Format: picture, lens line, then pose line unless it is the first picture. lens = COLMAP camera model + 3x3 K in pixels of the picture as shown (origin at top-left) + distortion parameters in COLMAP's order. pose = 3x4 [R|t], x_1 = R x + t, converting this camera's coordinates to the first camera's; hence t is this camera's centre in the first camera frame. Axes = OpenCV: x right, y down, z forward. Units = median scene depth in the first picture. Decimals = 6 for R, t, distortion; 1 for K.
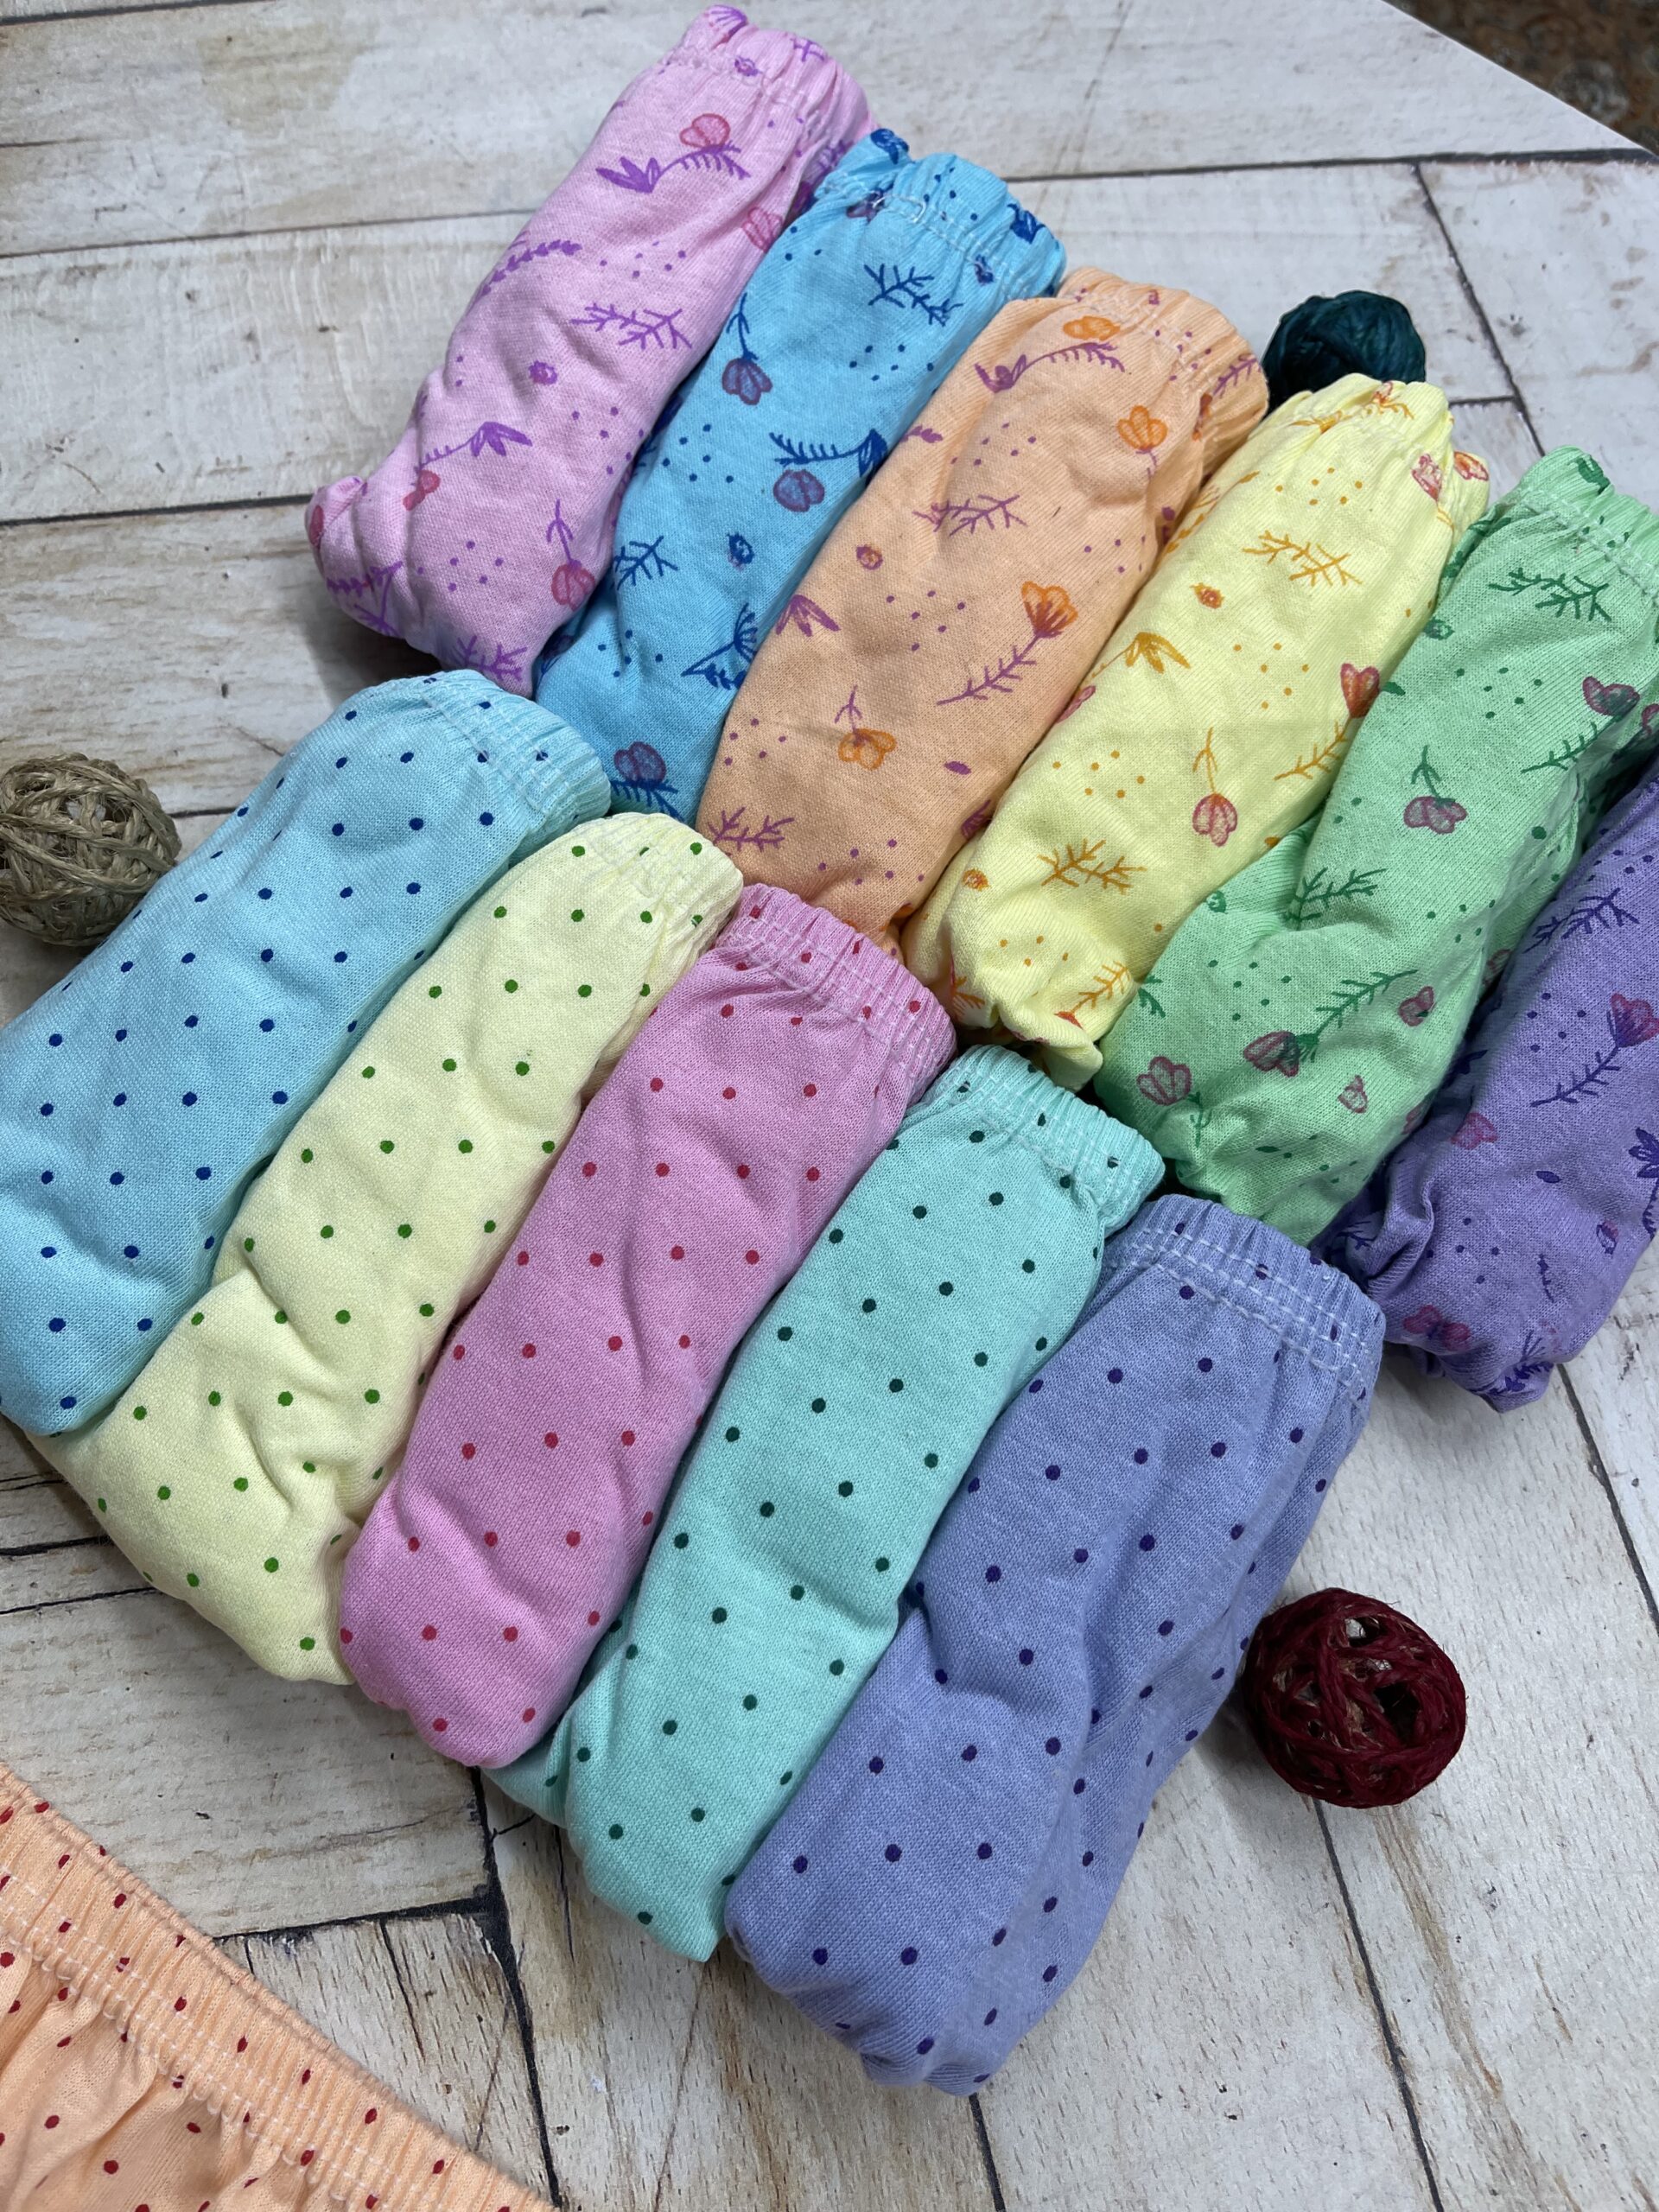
lens RADIAL K [[1766.2, 0, 820.2], [0, 1766.2, 1094.9], [0, 0, 1]] dist [0.060987, -0.114914]
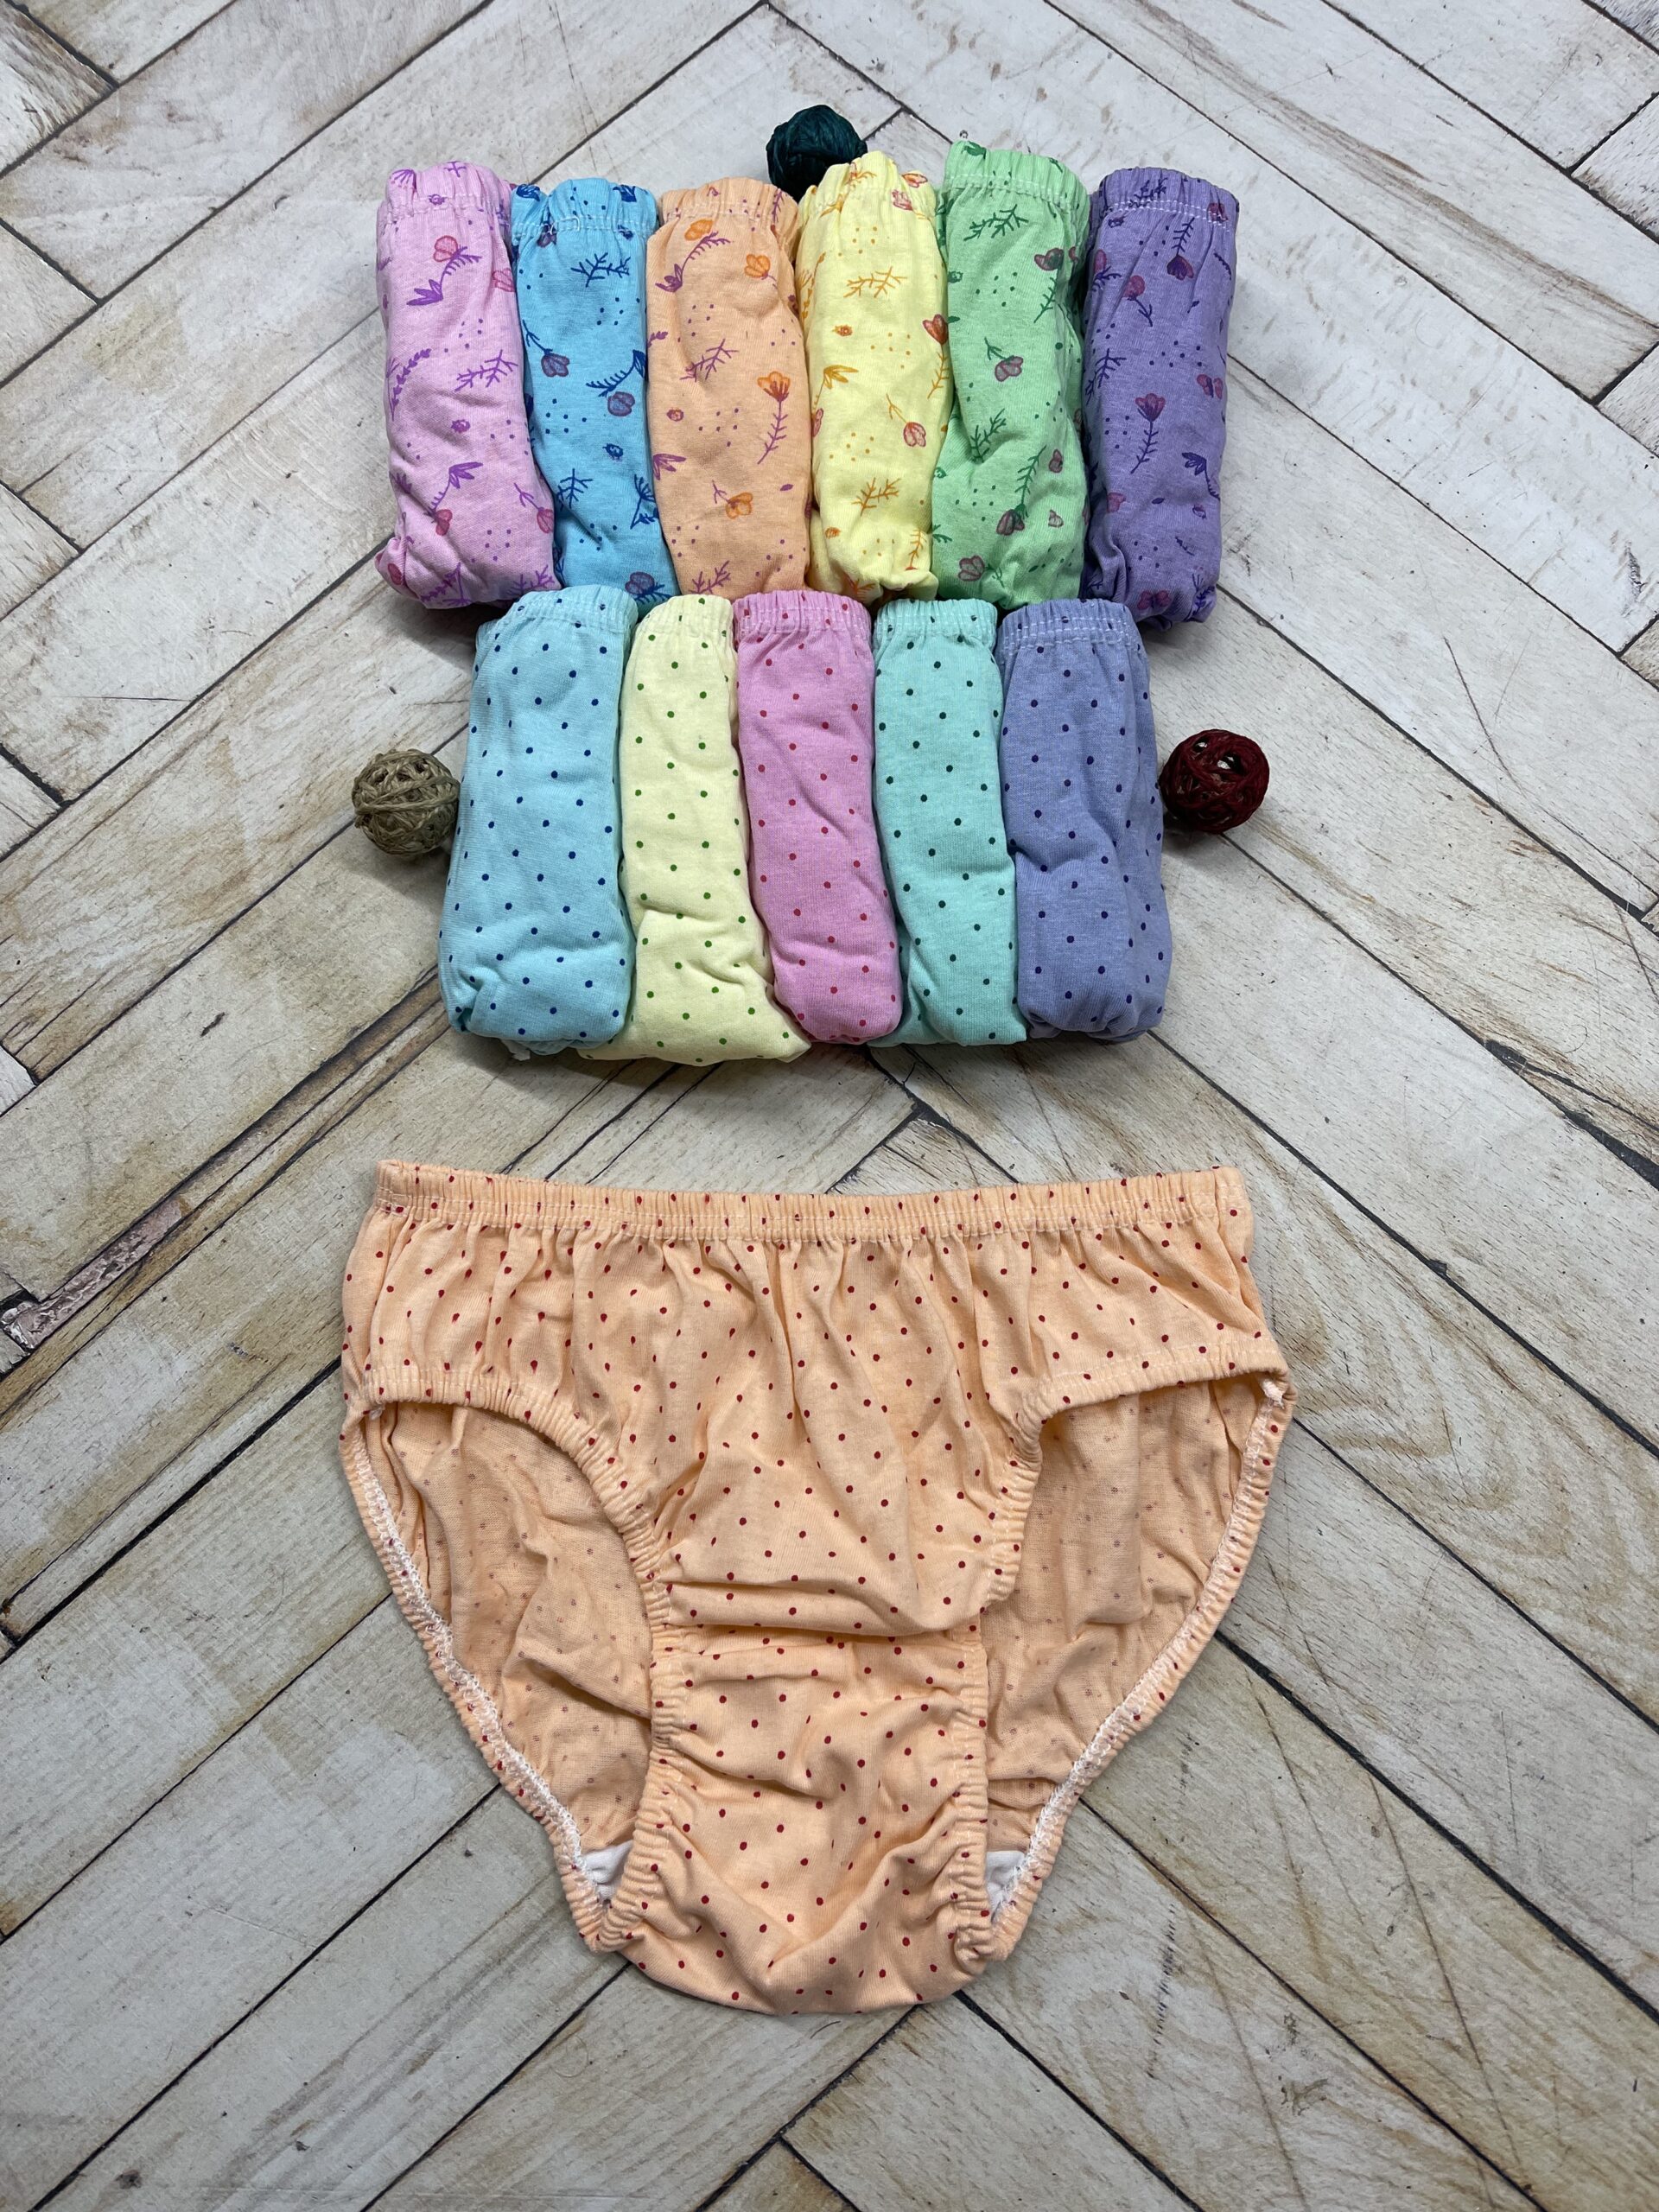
lens RADIAL K [[1766.2, 0, 848.1], [0, 1766.2, 1108.0], [0, 0, 1]] dist [0.060987, -0.114914]
pose [[0.817065, -0.574672, 0.046438, -0.345355], [0.559786, 0.810016, 0.174683, 0.055532], [-0.138001, -0.116732, 0.983529, -0.960128]]
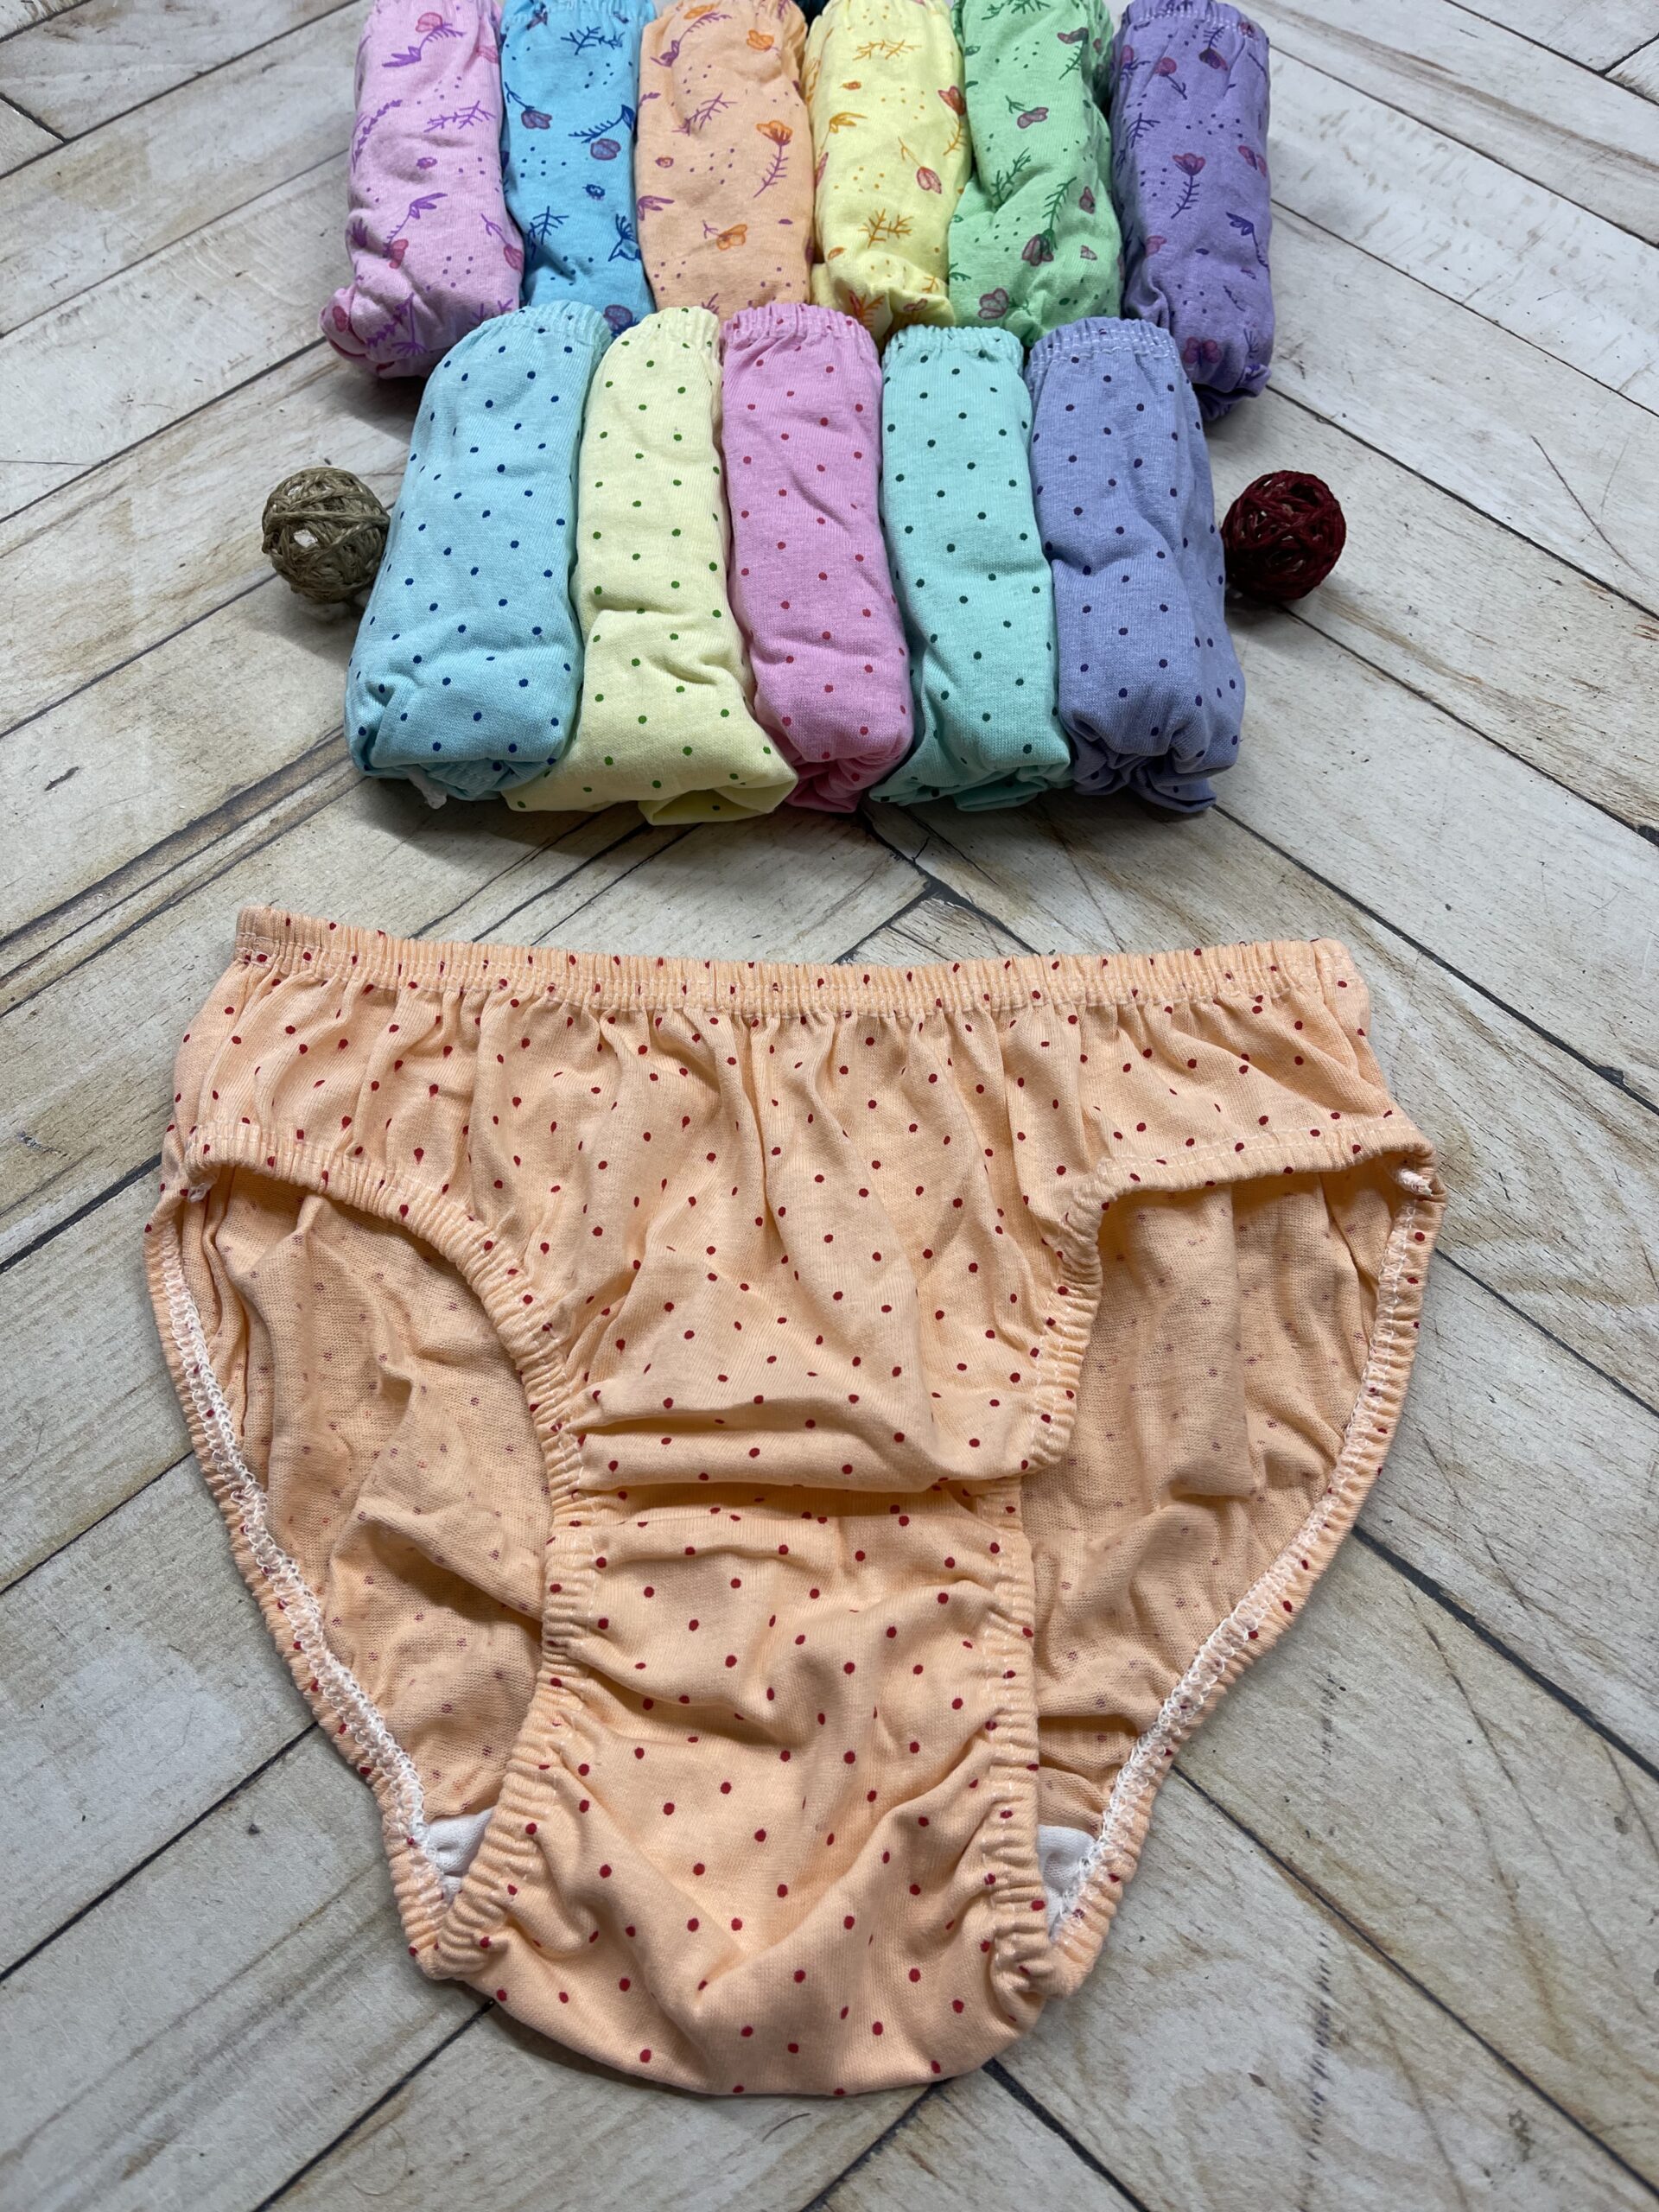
lens RADIAL K [[1766.2, 0, 832.7], [0, 1766.2, 1108.2], [0, 0, 1]] dist [0.060987, -0.114914]
pose [[0.826855, -0.522608, 0.207827, -0.696234], [0.546031, 0.834492, -0.073985, 0.684990], [-0.134765, 0.174655, 0.975364, -0.509148]]
